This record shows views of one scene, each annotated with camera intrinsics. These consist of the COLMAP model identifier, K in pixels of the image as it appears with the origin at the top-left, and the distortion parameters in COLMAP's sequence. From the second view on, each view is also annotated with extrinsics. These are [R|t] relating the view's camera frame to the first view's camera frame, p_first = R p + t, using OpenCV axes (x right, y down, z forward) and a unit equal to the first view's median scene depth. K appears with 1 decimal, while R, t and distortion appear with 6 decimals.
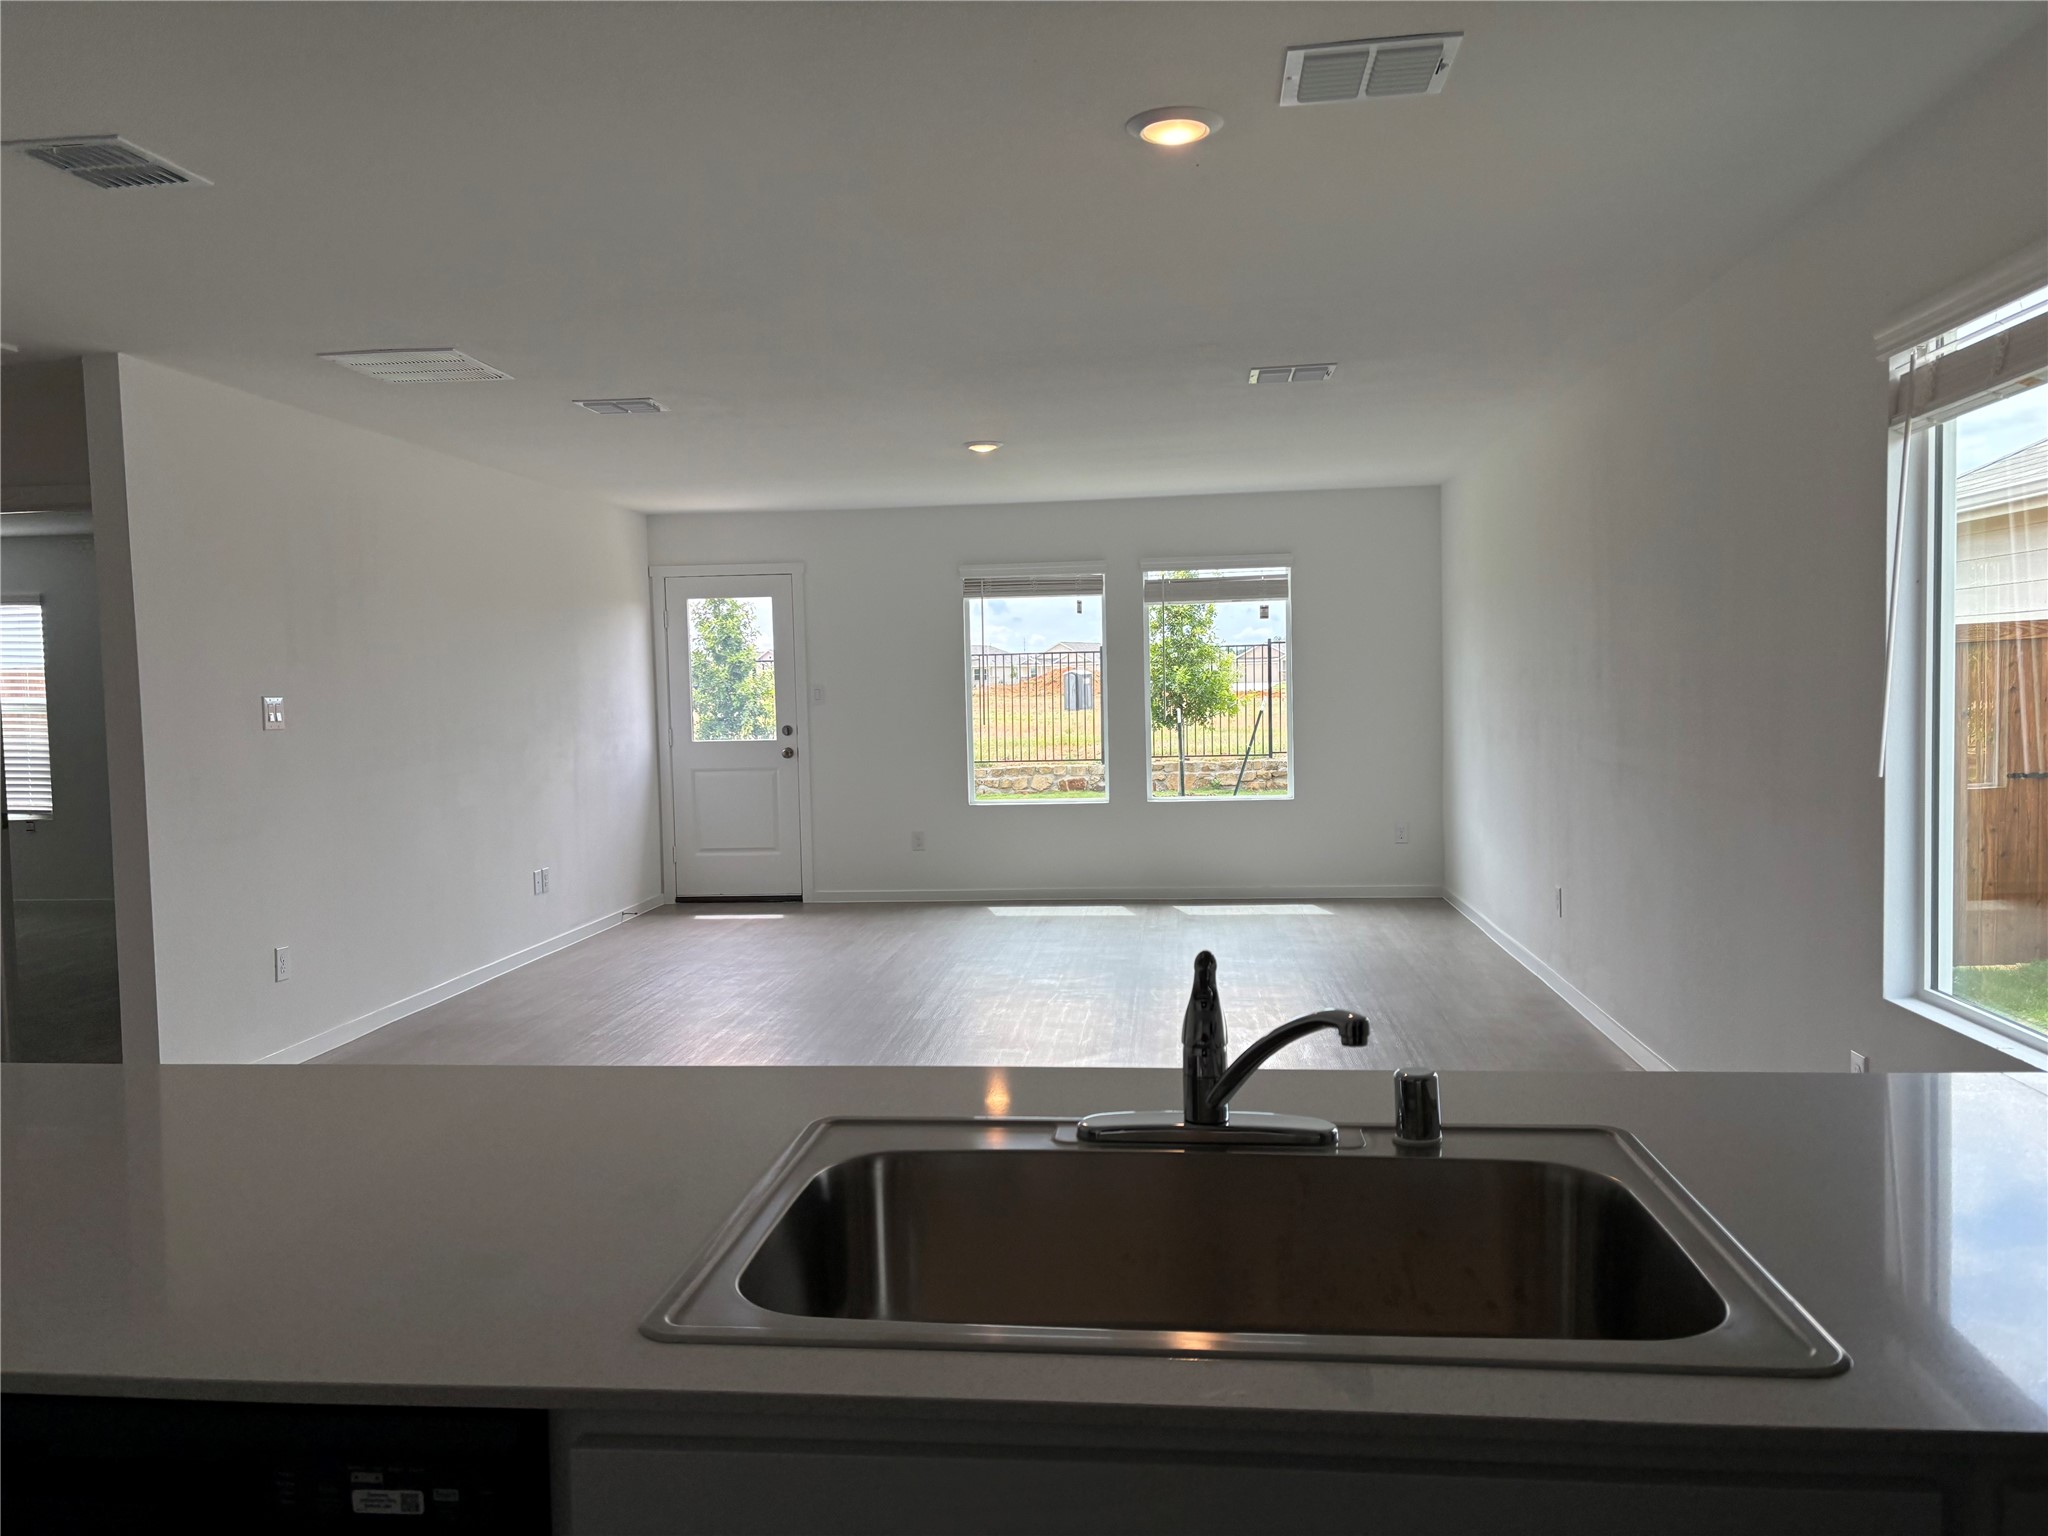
lens RADIAL K [[1566.5, 0, 1011.1], [0, 1566.5, 764.0], [0, 0, 1]] dist [0.101166, -0.151180]
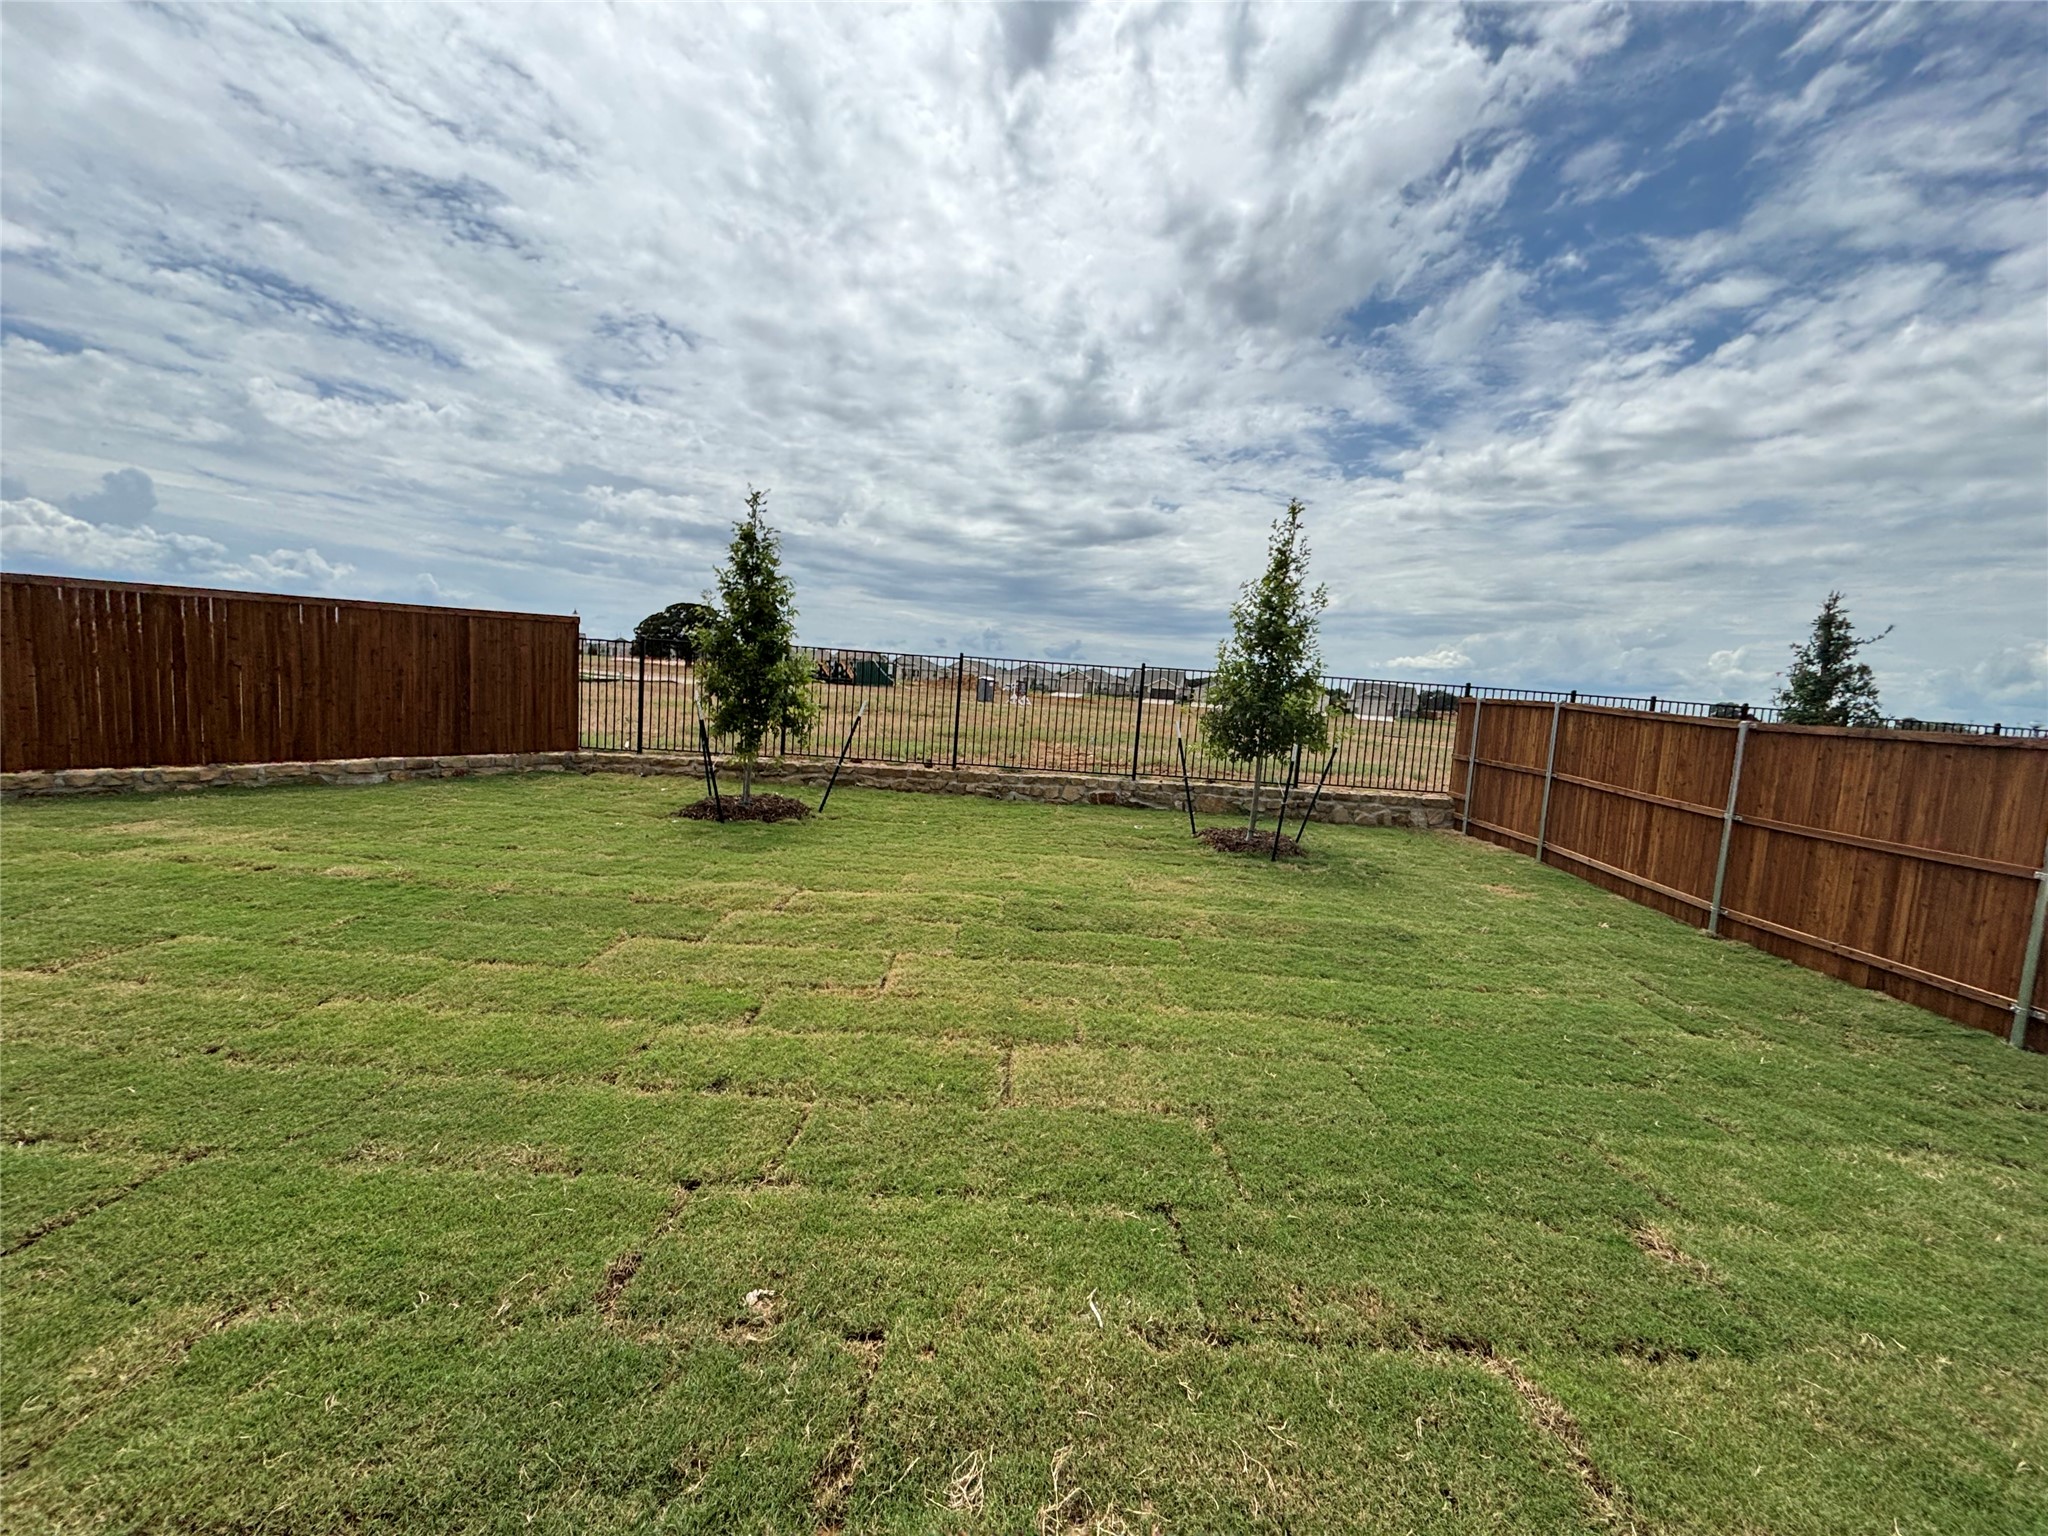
lens RADIAL K [[828.2, 0, 1017.3], [0, 828.2, 770.2], [0, 0, 1]] dist [-0.001322, 0.000522]
pose [[0.989237, 0.078249, 0.123644, -0.177080], [-0.084893, 0.995164, 0.049408, -0.056823], [-0.119179, -0.059373, 0.991096, 1.036904]]
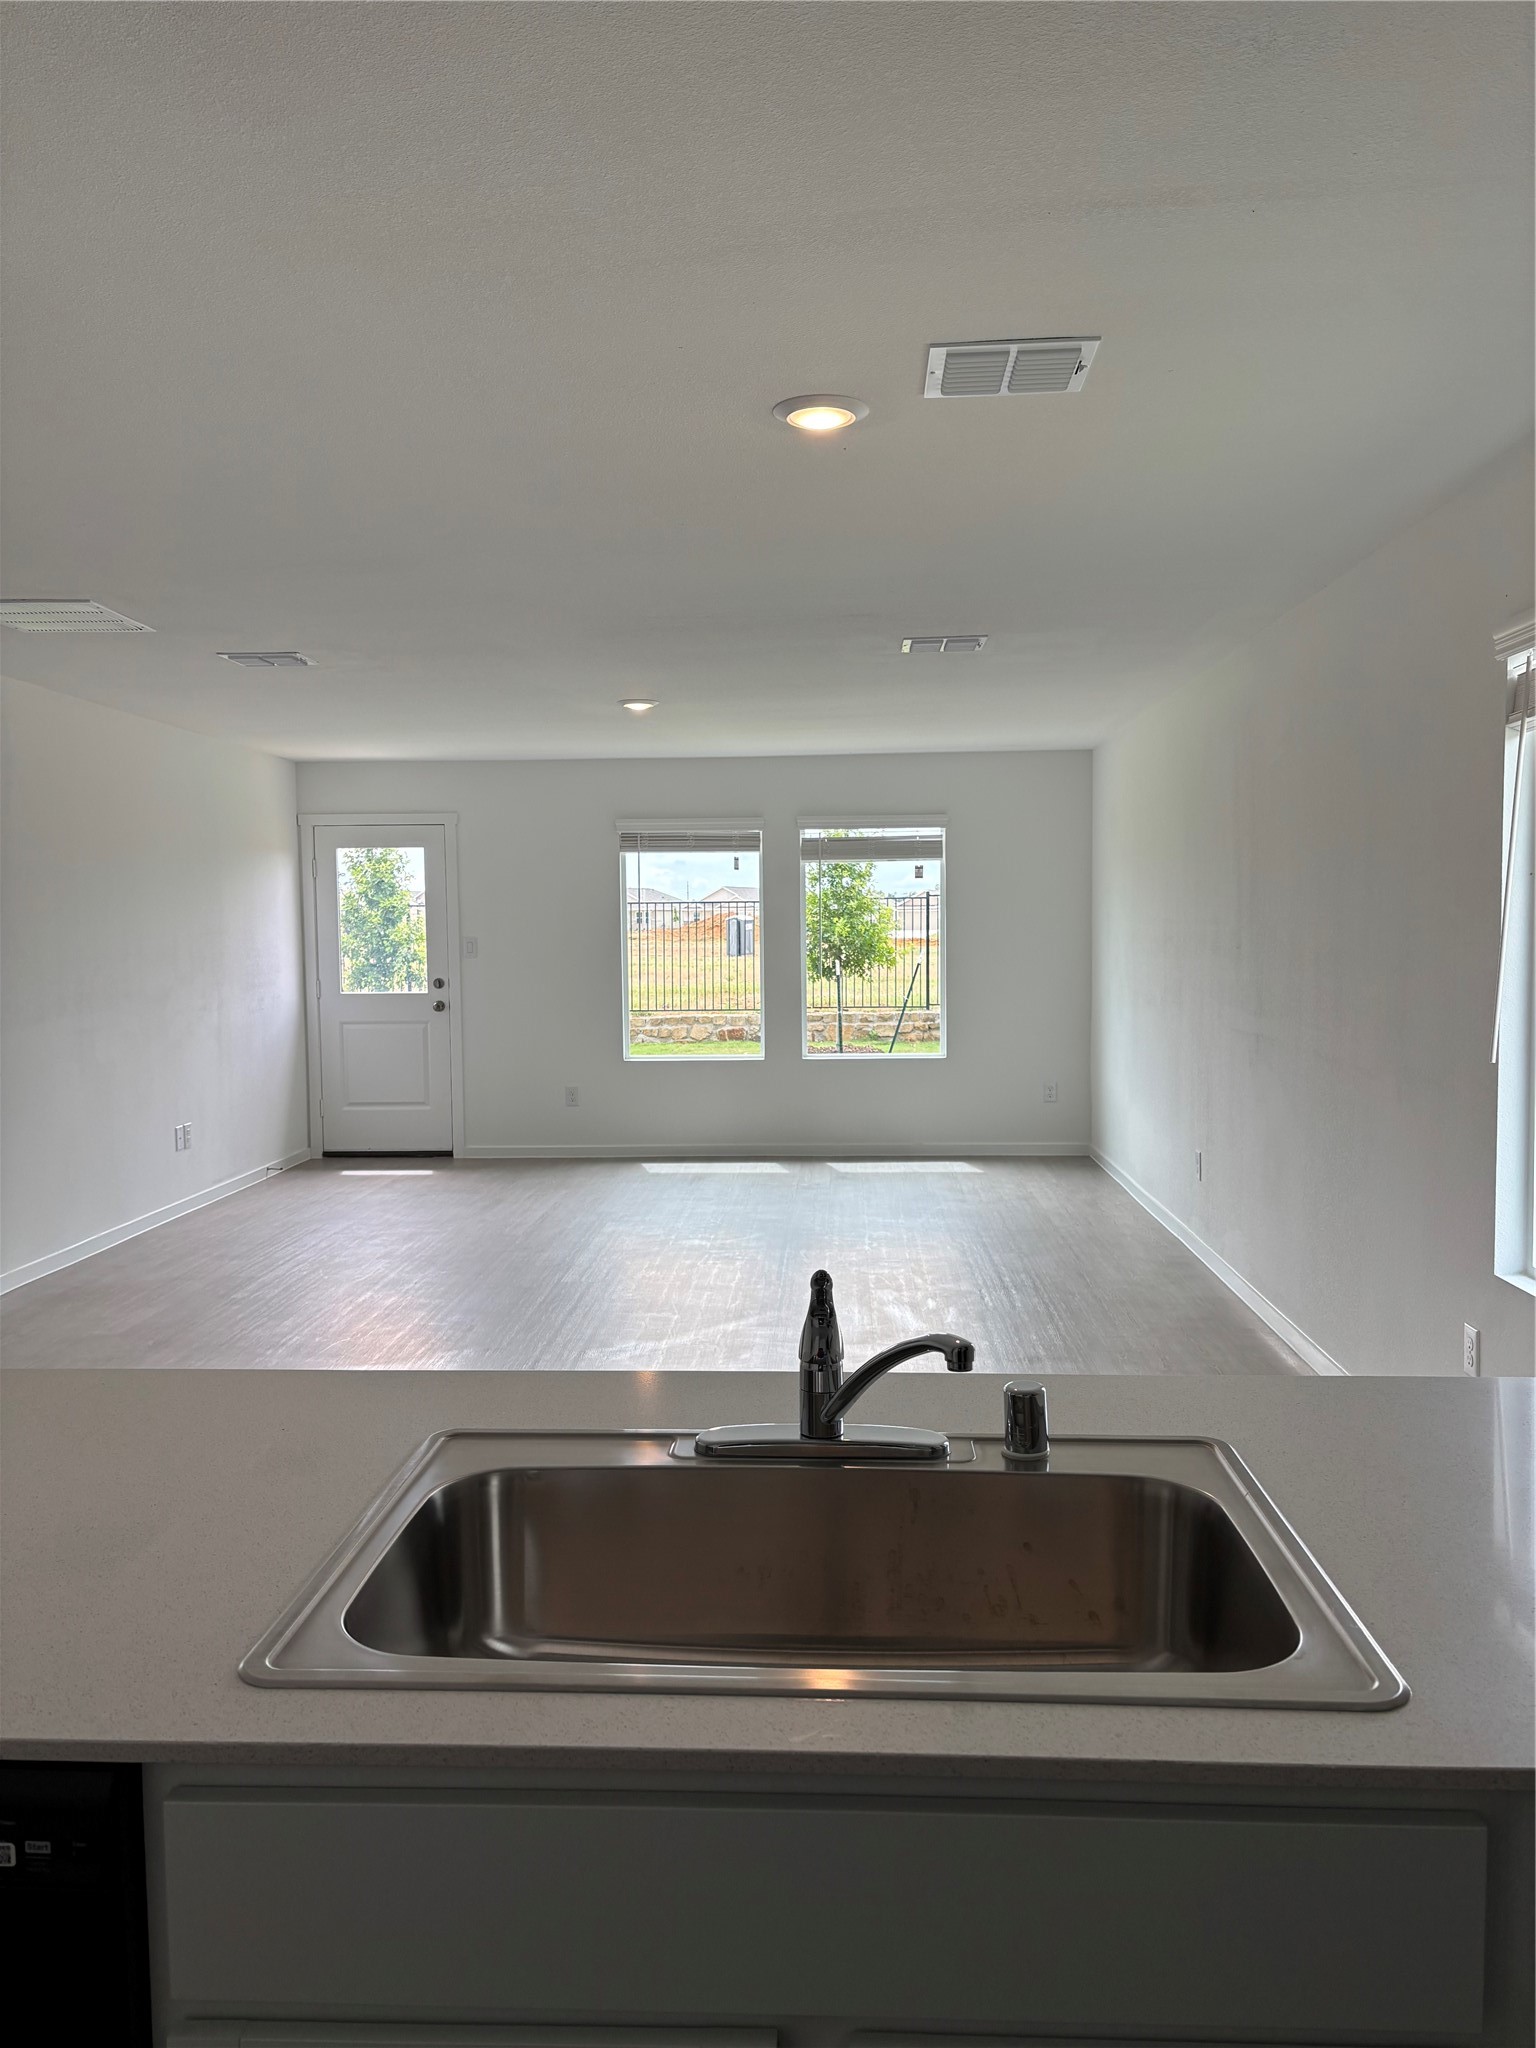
lens RADIAL K [[1572.8, 0, 768.5], [0, 1572.8, 1019.1], [0, 0, 1]] dist [0.081195, -0.113973]
pose [[0.998112, 0.009748, 0.060647, 0.004277], [-0.010198, 0.999923, 0.007109, -0.008374], [-0.060573, -0.007714, 0.998134, -0.002392]]
